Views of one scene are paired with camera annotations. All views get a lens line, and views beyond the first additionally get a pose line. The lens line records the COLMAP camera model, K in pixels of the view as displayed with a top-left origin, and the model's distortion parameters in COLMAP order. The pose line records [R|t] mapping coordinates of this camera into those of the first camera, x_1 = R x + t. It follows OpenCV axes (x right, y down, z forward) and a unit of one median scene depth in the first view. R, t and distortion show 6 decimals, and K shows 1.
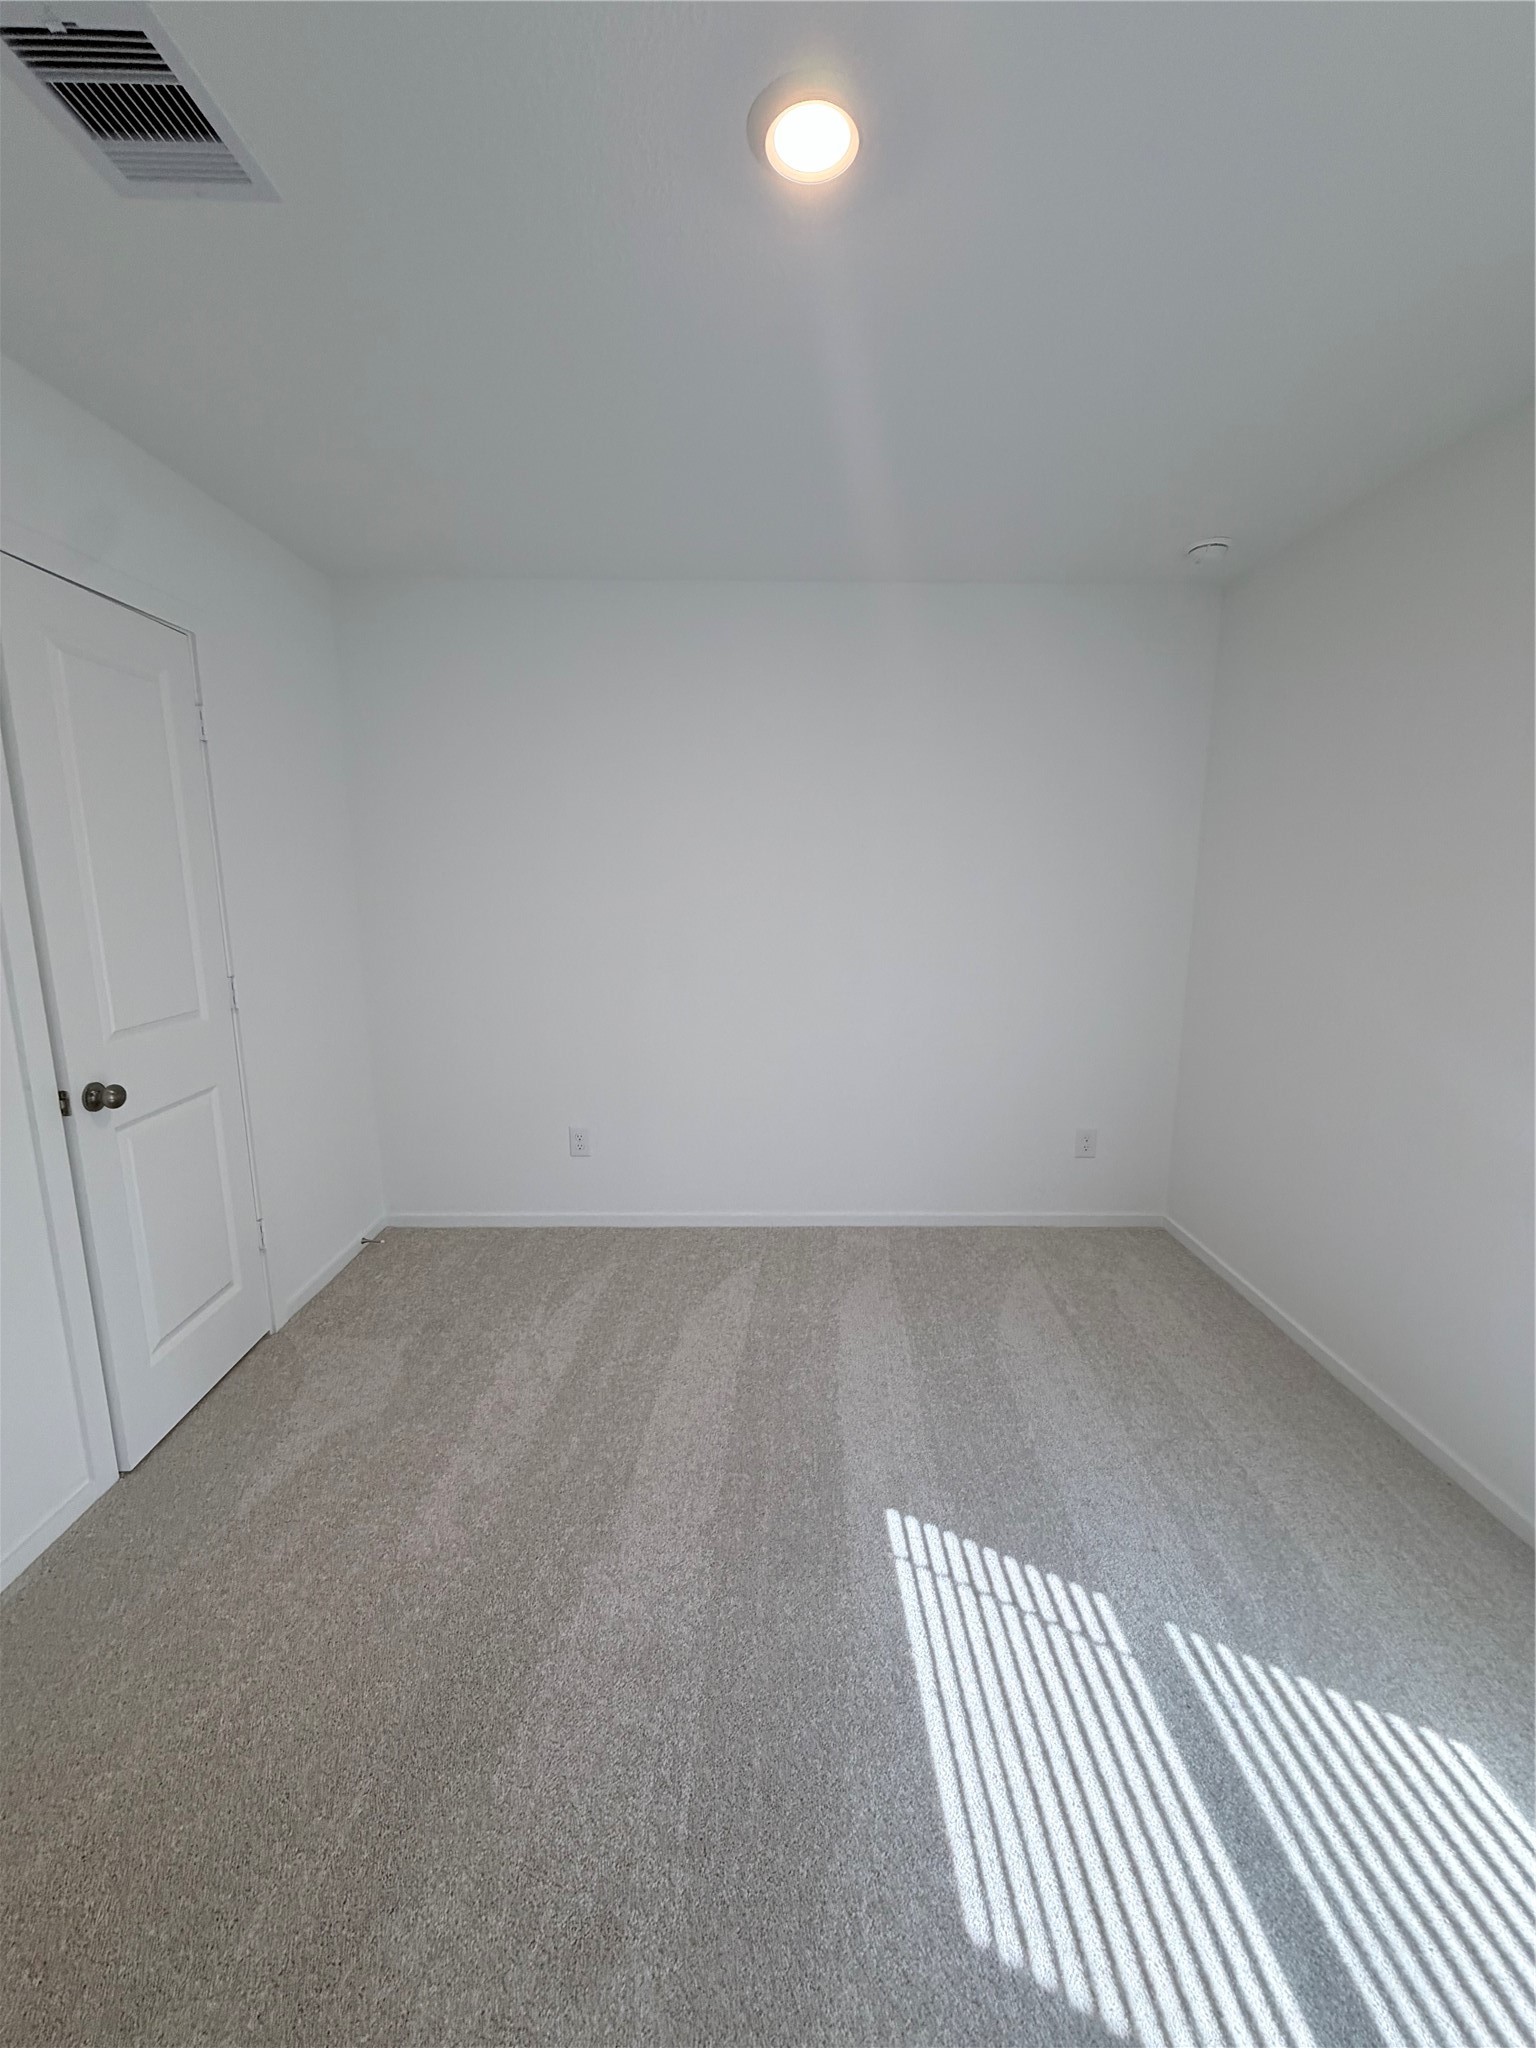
lens RADIAL K [[818.0, 0, 762.8], [0, 818.0, 1021.0], [0, 0, 1]] dist [-0.000687, -0.000522]
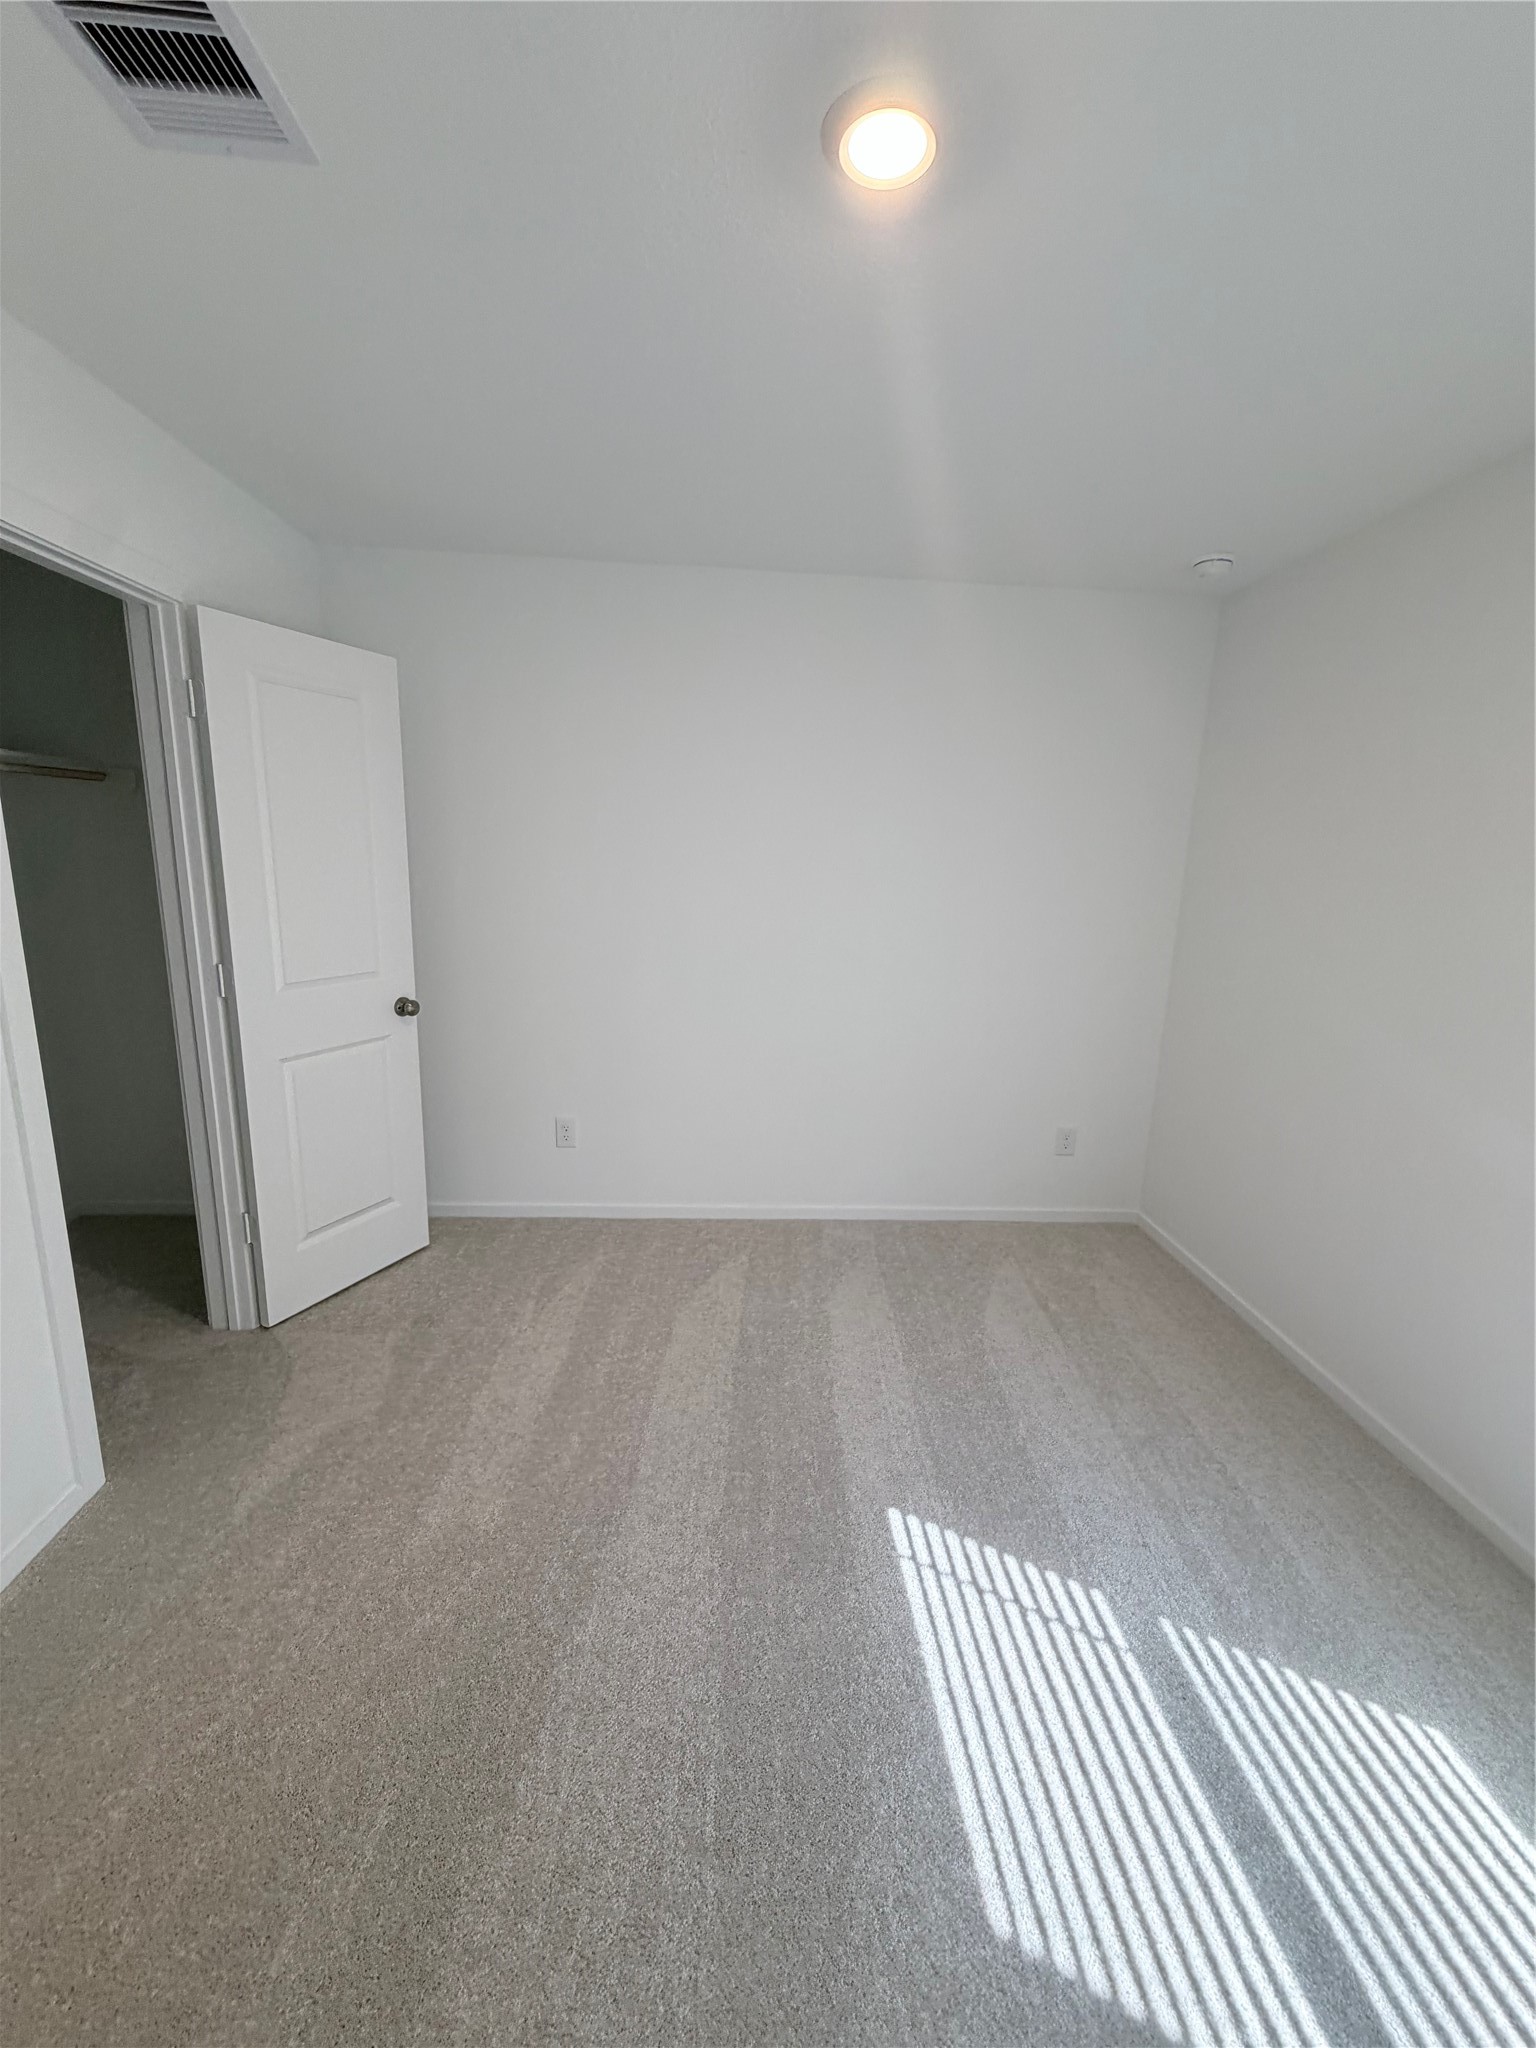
lens RADIAL K [[818.0, 0, 765.1], [0, 818.0, 1022.5], [0, 0, 1]] dist [-0.000687, -0.000522]
pose [[0.998364, 0.021752, 0.052879, -0.089282], [-0.023321, 0.999301, 0.029229, -0.047329], [-0.052207, -0.030415, 0.998173, 0.003754]]
